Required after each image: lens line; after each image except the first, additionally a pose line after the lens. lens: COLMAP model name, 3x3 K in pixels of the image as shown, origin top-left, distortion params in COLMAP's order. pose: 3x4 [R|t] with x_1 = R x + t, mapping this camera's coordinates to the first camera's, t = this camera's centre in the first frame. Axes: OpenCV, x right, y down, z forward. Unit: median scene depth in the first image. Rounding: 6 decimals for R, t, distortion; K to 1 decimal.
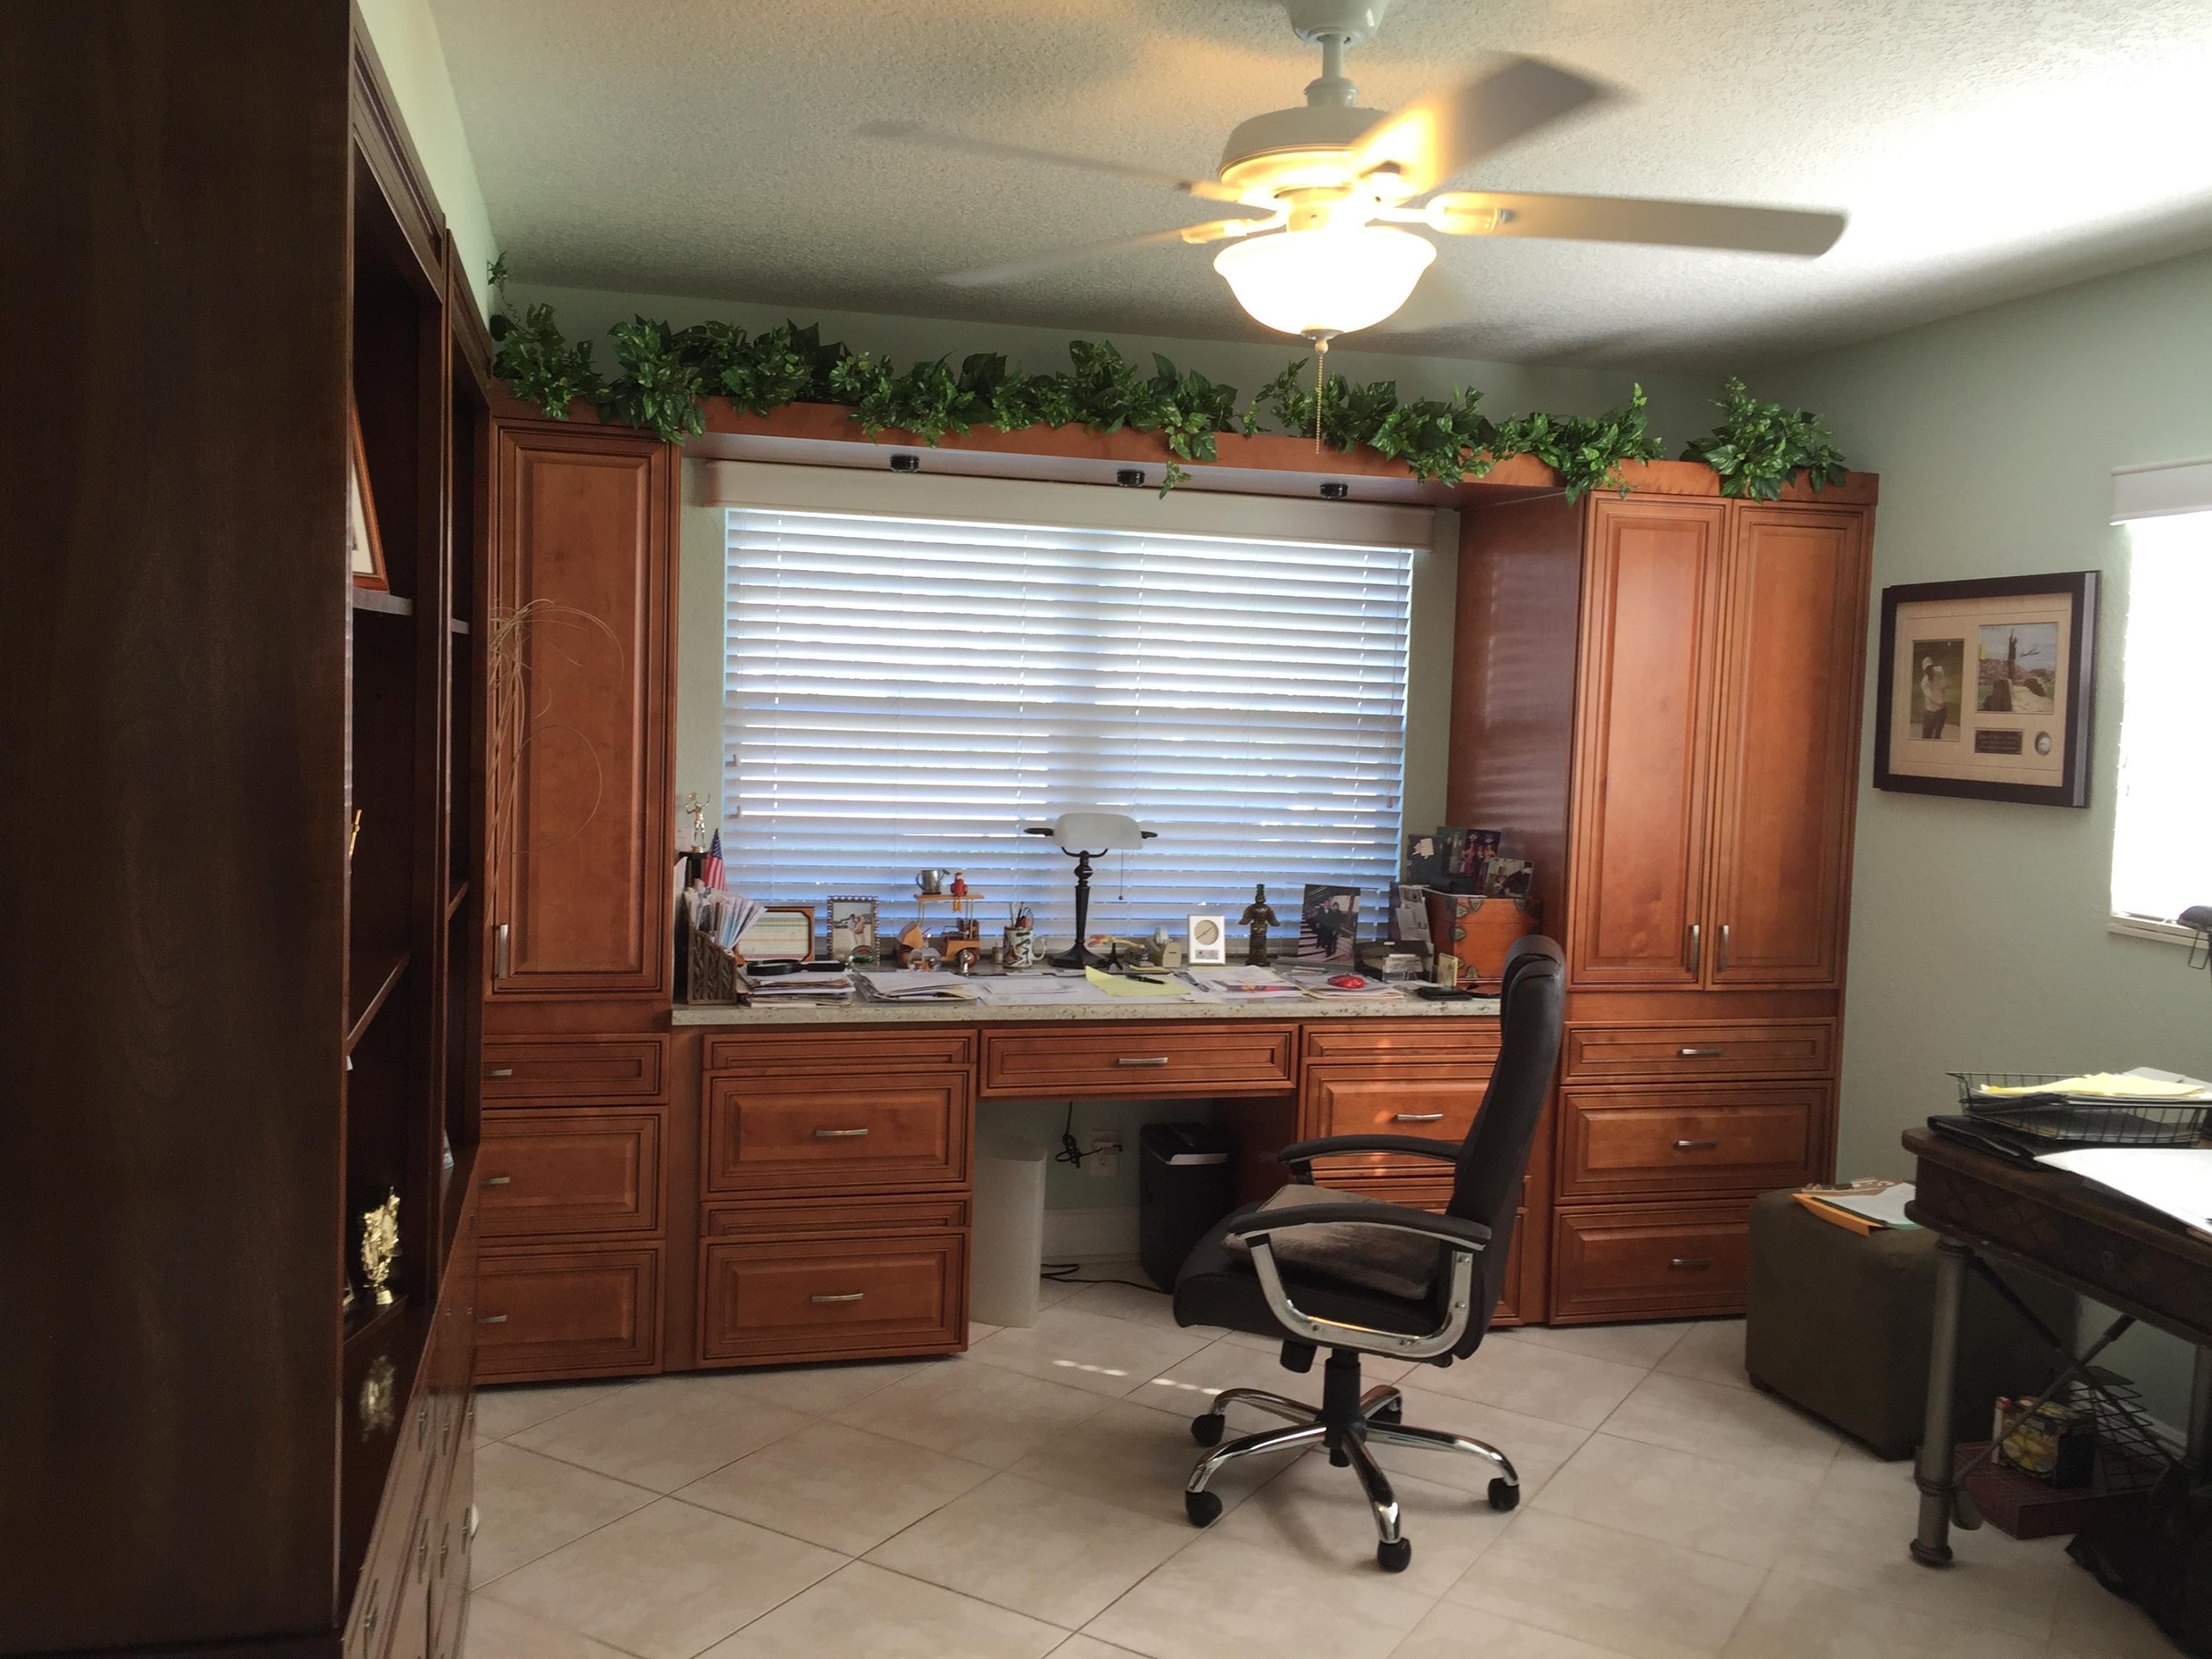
lens RADIAL K [[1905.0, 0, 1100.9], [0, 1905.0, 837.3], [0, 0, 1]] dist [0.092599, -0.134384]
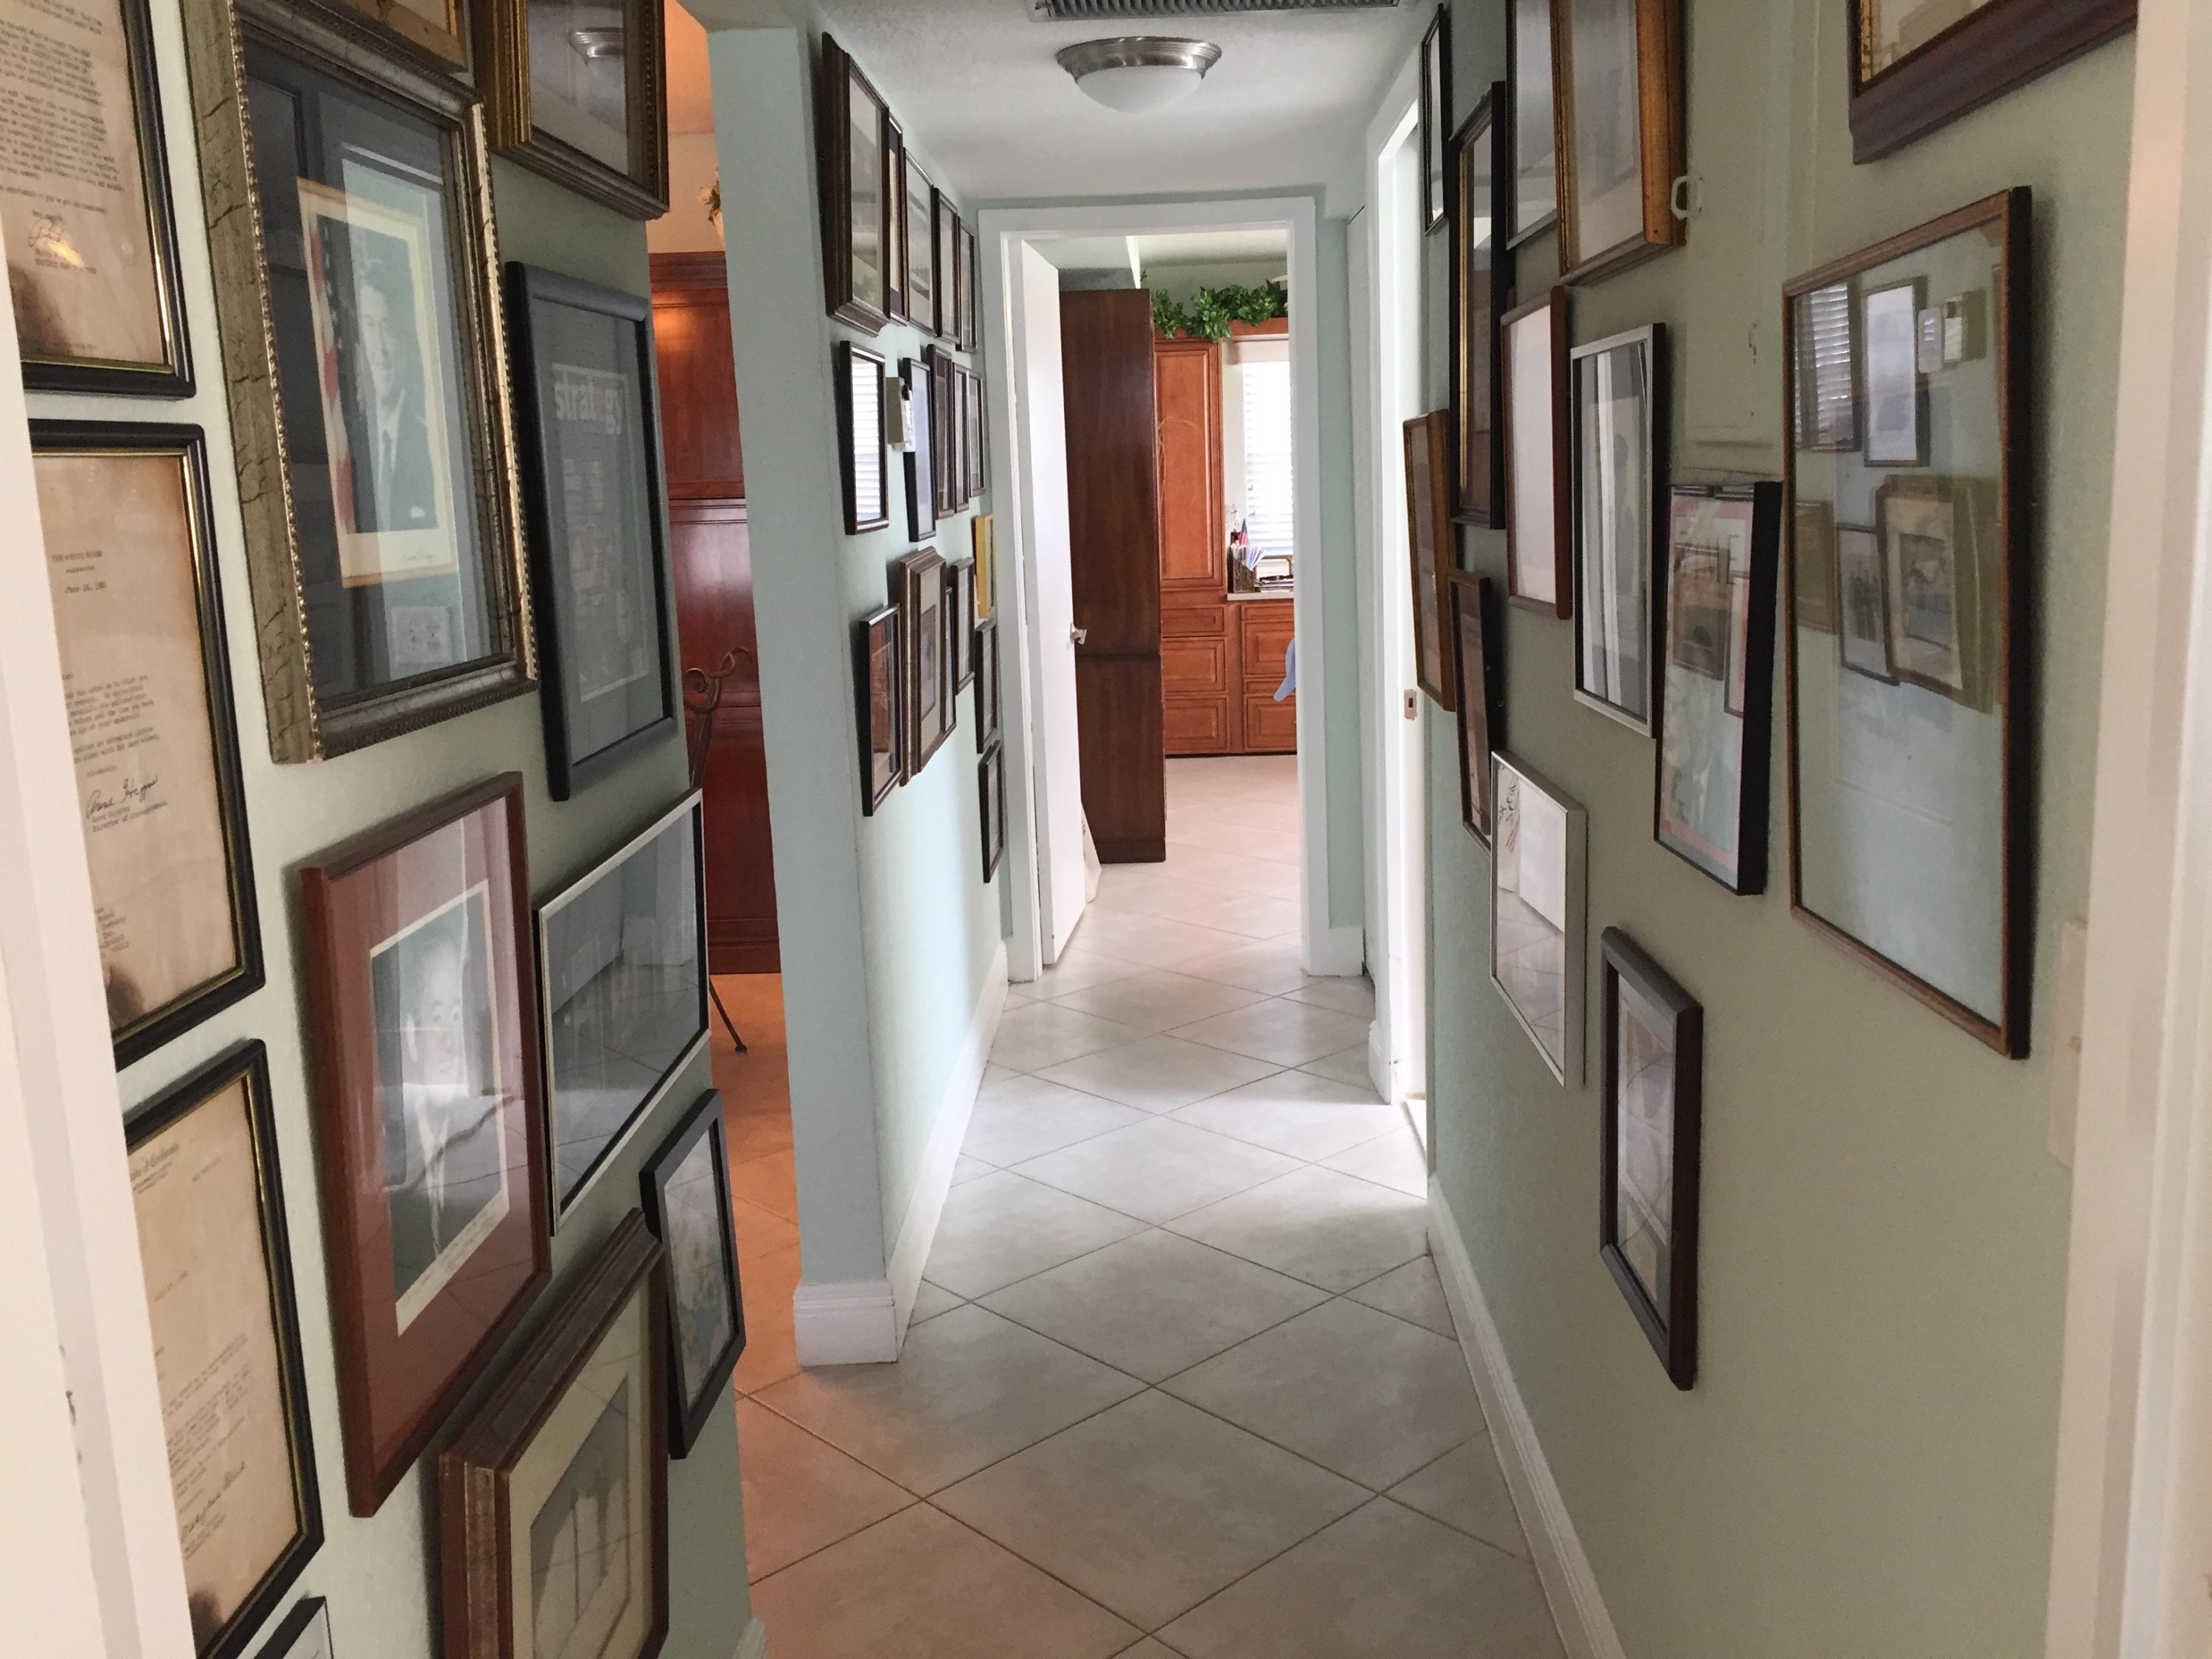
lens RADIAL K [[1905.0, 0, 1100.9], [0, 1905.0, 837.3], [0, 0, 1]] dist [0.092599, -0.134384]
pose [[0.958269, -0.018566, -0.285266, 0.066557], [0.048401, 0.994019, 0.097896, 0.035440], [0.281742, -0.107617, 0.953436, -0.300530]]
